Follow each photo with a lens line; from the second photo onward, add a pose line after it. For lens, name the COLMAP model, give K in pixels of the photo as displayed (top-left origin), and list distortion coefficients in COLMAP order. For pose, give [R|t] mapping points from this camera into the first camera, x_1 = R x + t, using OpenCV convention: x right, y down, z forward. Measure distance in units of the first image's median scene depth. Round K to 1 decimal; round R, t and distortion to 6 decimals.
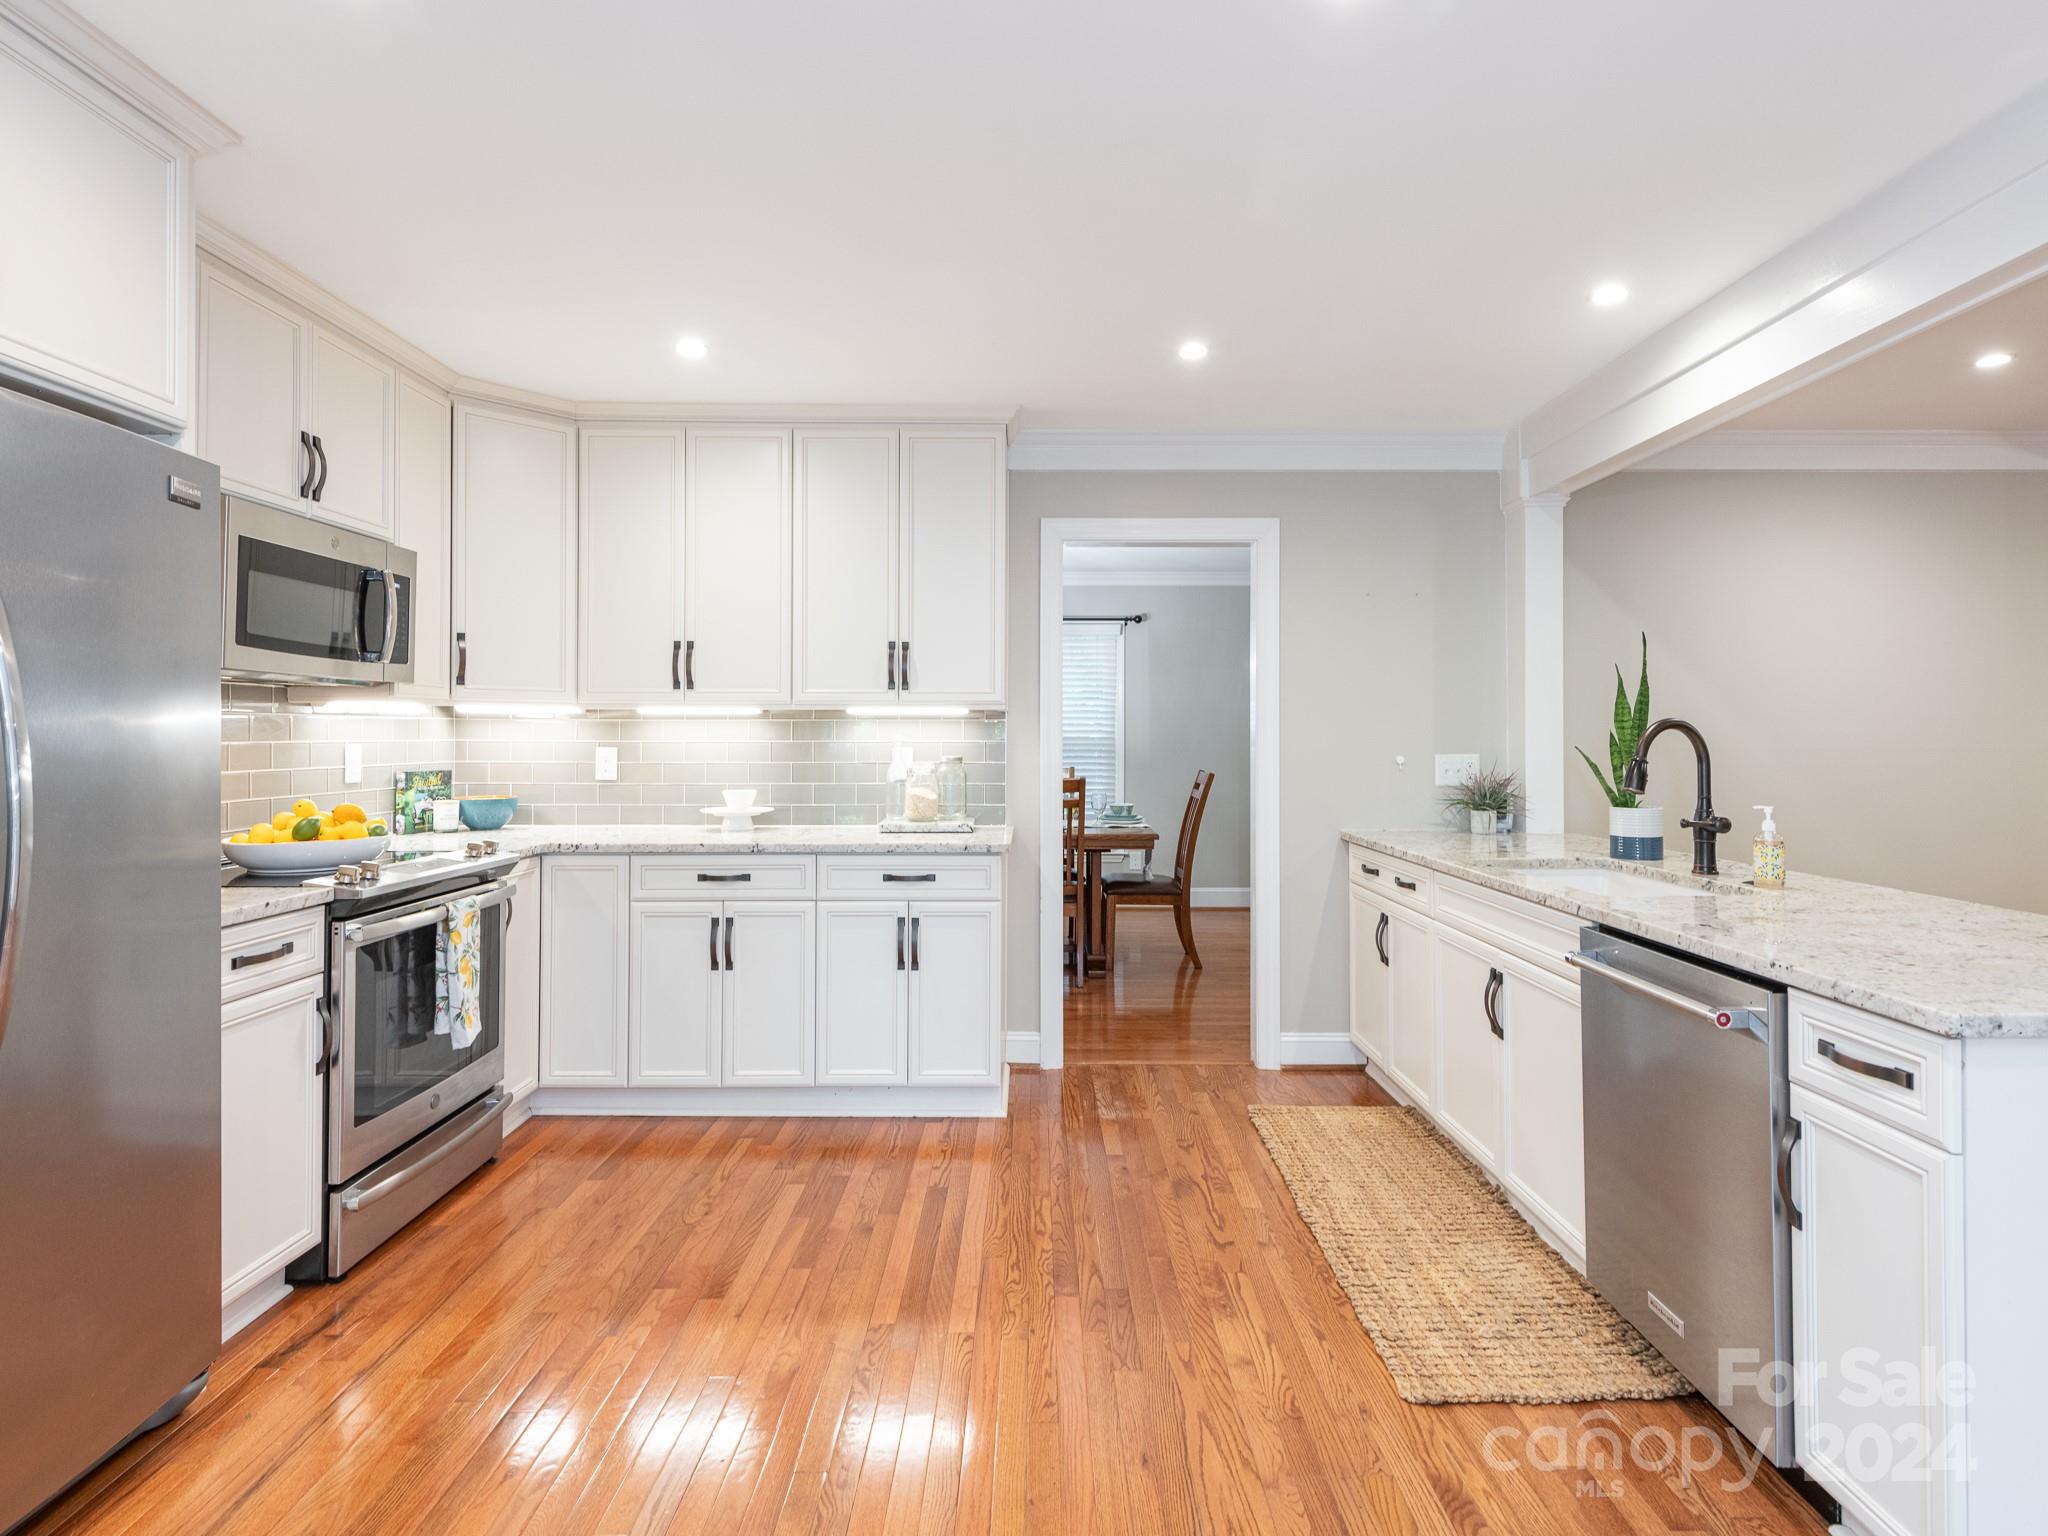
lens RADIAL K [[1060.2, 0, 1031.9], [0, 1060.2, 728.5], [0, 0, 1]] dist [0.016085, -0.010788]
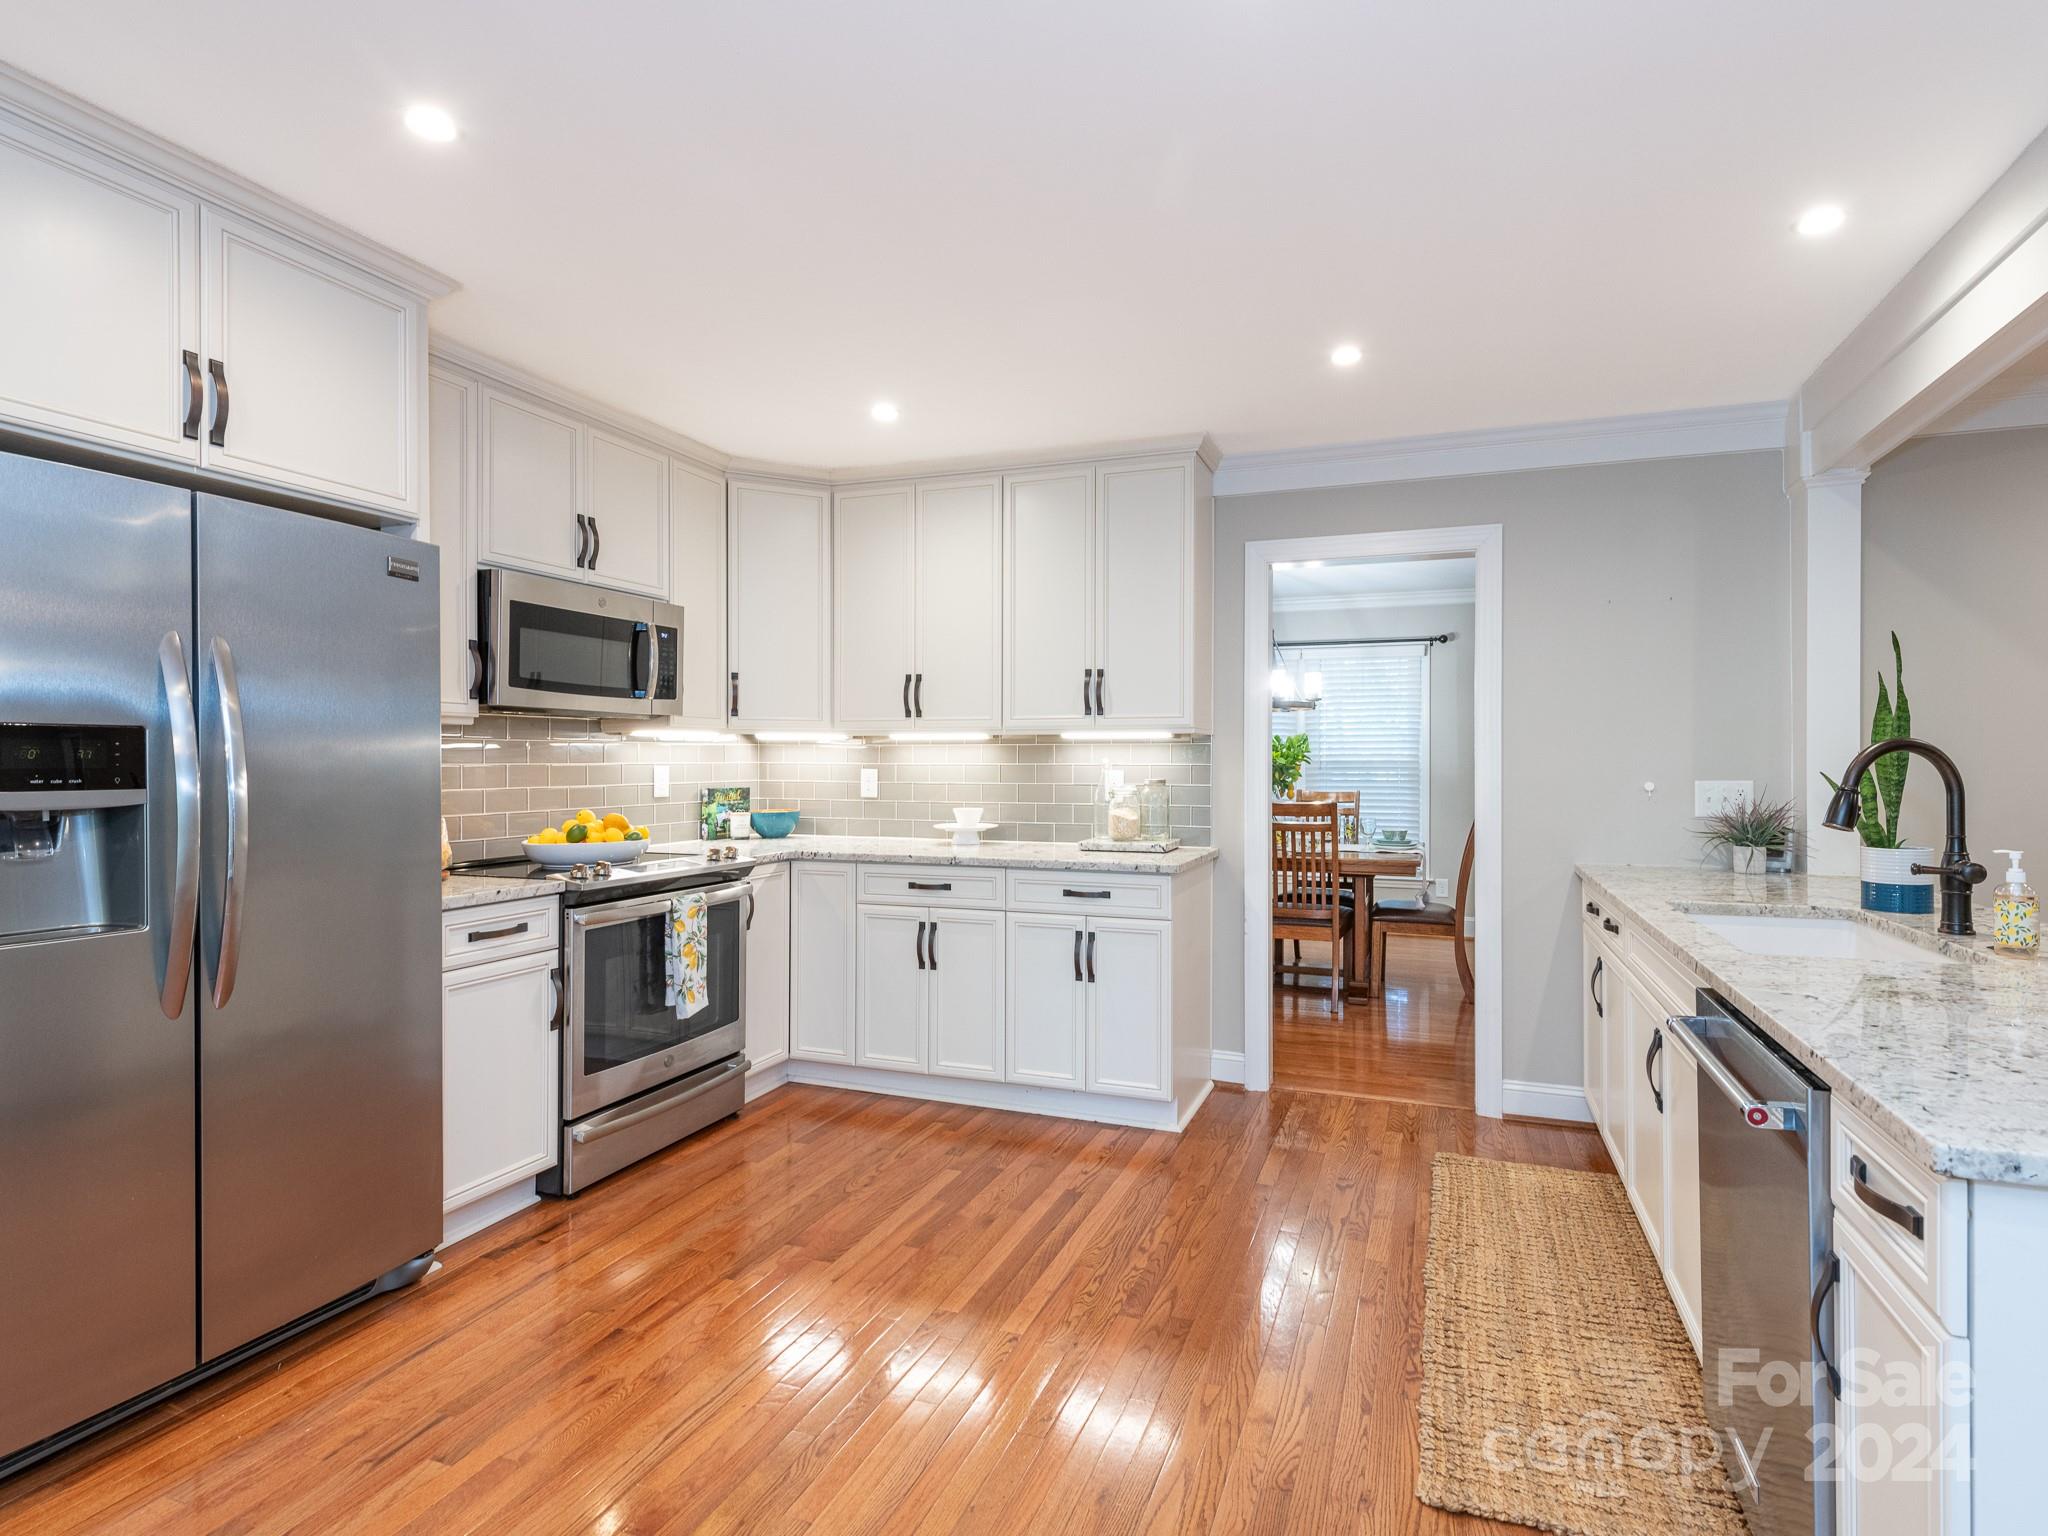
lens RADIAL K [[1000.4, 0, 1092.4], [0, 1000.4, 760.3], [0, 0, 1]] dist [0.017867, -0.008896]
pose [[0.945669, 0.000960, -0.325130, 0.222195], [0.001523, 0.999972, 0.007384, 0.000980], [0.325128, -0.007478, 0.945640, 0.068912]]
